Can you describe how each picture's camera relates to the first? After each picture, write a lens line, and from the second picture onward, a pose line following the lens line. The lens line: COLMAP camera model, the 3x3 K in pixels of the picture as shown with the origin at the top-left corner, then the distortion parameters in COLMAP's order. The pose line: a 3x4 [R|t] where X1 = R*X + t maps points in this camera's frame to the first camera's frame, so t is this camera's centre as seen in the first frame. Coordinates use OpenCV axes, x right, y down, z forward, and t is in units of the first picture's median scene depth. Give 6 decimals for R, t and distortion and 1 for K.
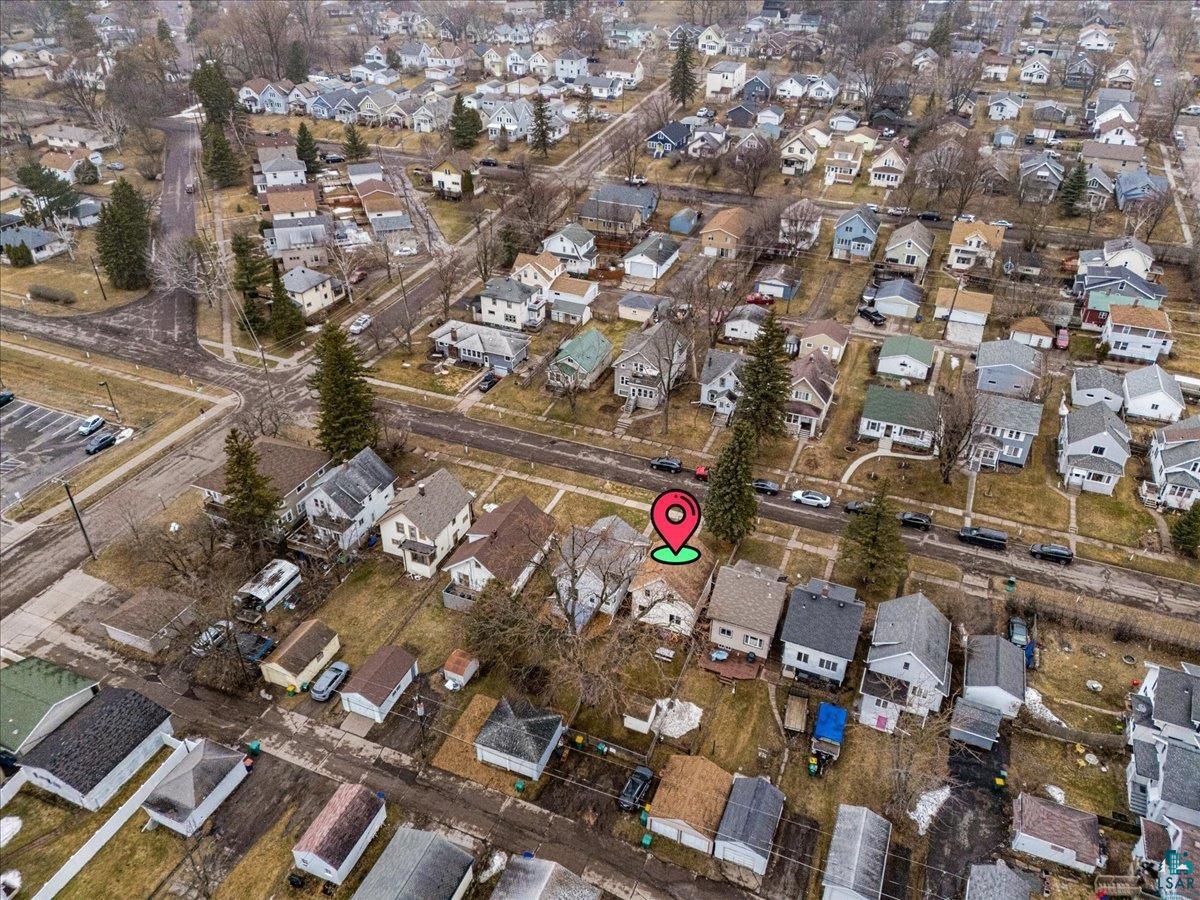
lens RADIAL K [[871.5, 0, 600.0], [0, 871.5, 447.1], [0, 0, 1]] dist [0.076349, -0.071511]
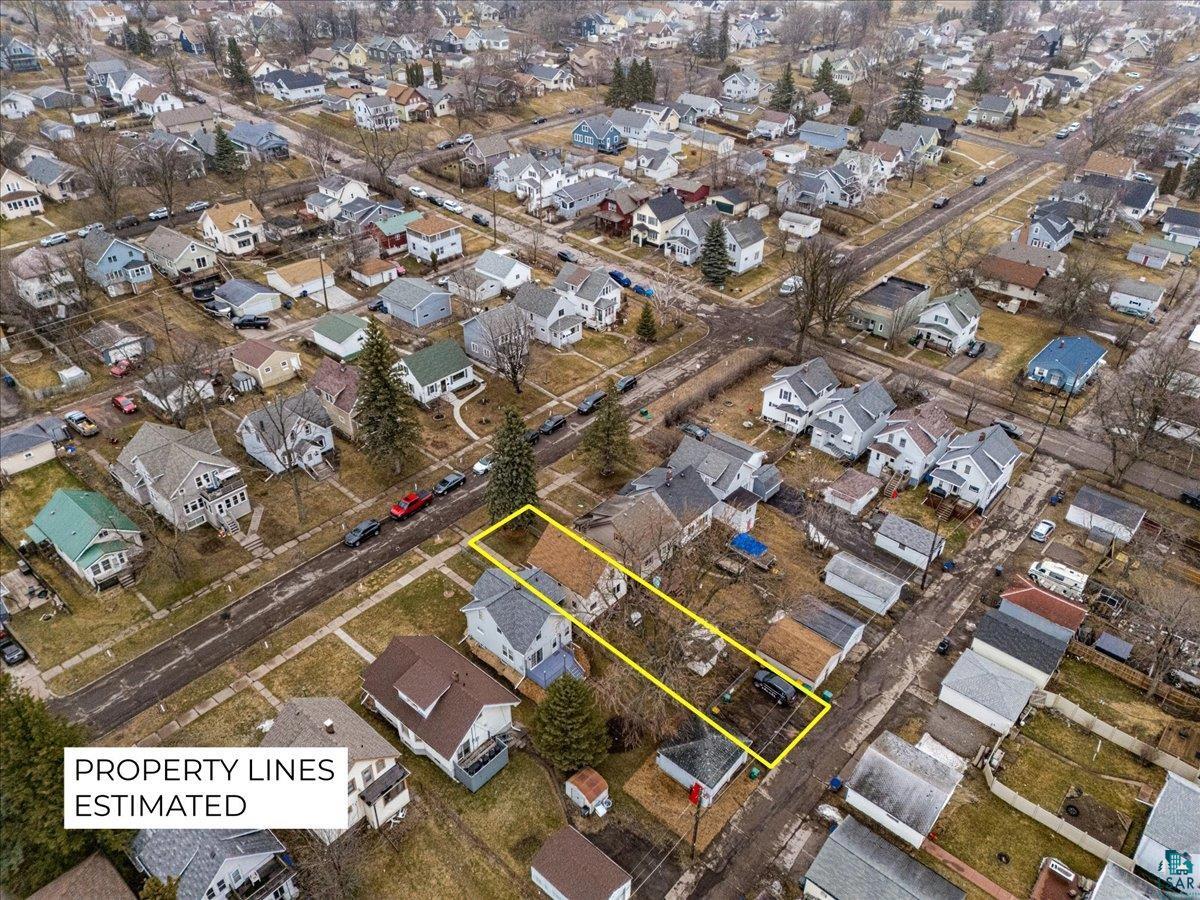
lens RADIAL K [[871.5, 0, 605.3], [0, 871.5, 451.3], [0, 0, 1]] dist [0.076349, -0.071511]
pose [[0.316005, -0.527862, 0.788354, -0.417182], [0.503870, 0.797439, 0.331973, -0.180724], [-0.803900, 0.292323, 0.517969, 0.291796]]
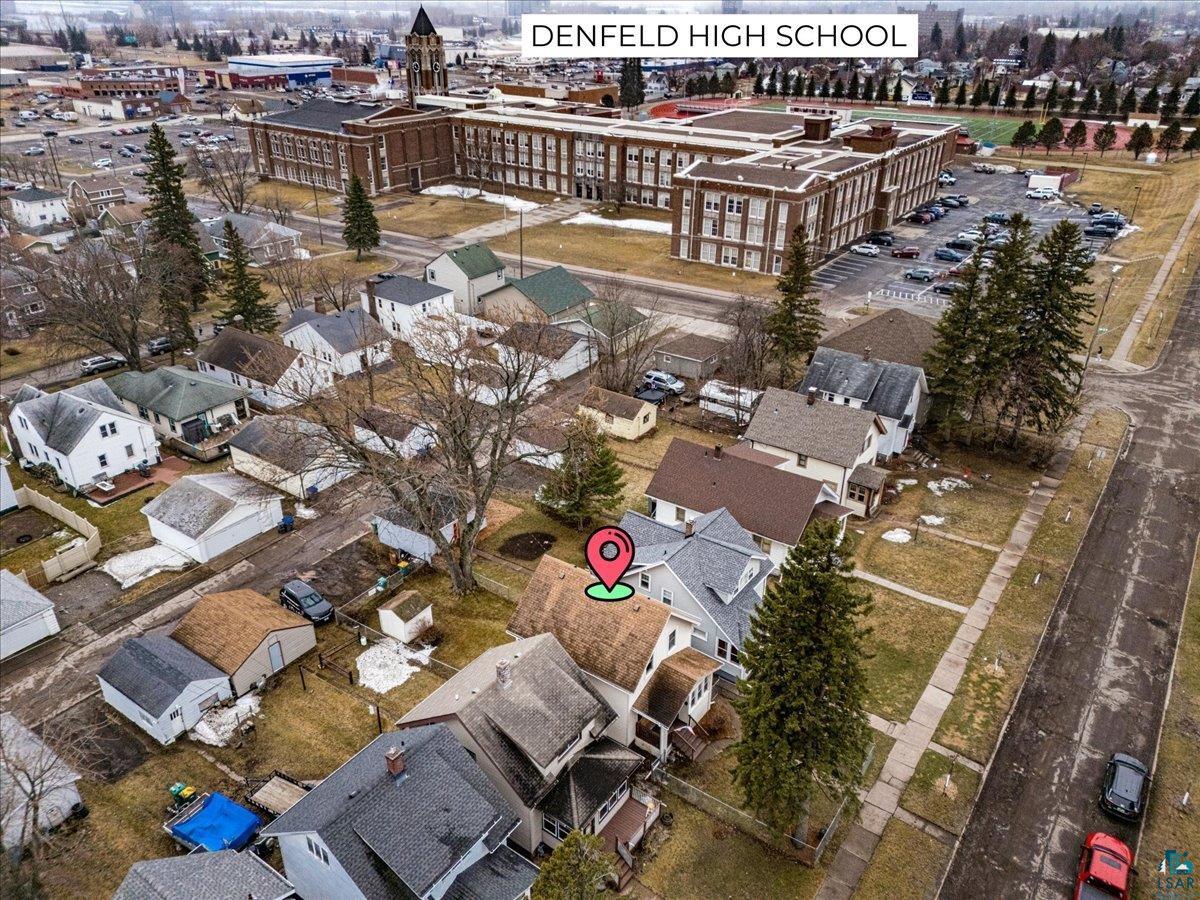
lens RADIAL K [[871.5, 0, 604.9], [0, 871.5, 449.1], [0, 0, 1]] dist [0.076349, -0.071511]
pose [[-0.216228, 0.439578, -0.871789, 0.338908], [-0.535545, 0.693198, 0.482357, -0.124963], [0.816356, 0.571181, 0.085525, 0.605779]]
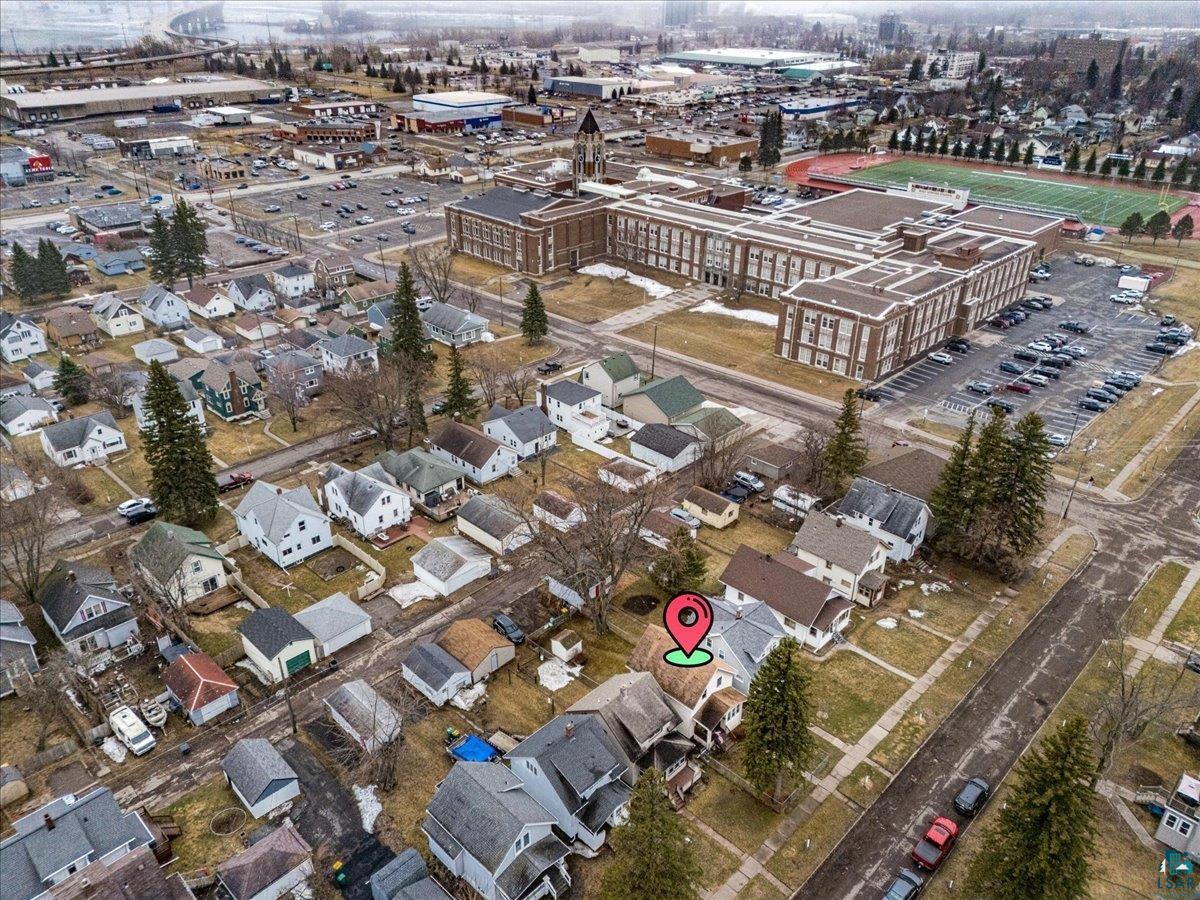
lens RADIAL K [[871.5, 0, 601.6], [0, 871.5, 449.6], [0, 0, 1]] dist [0.076349, -0.071511]
pose [[-0.370922, 0.426975, -0.824687, 0.531797], [-0.508473, 0.649719, 0.565084, -0.330809], [0.777092, 0.628933, -0.023890, 0.548865]]
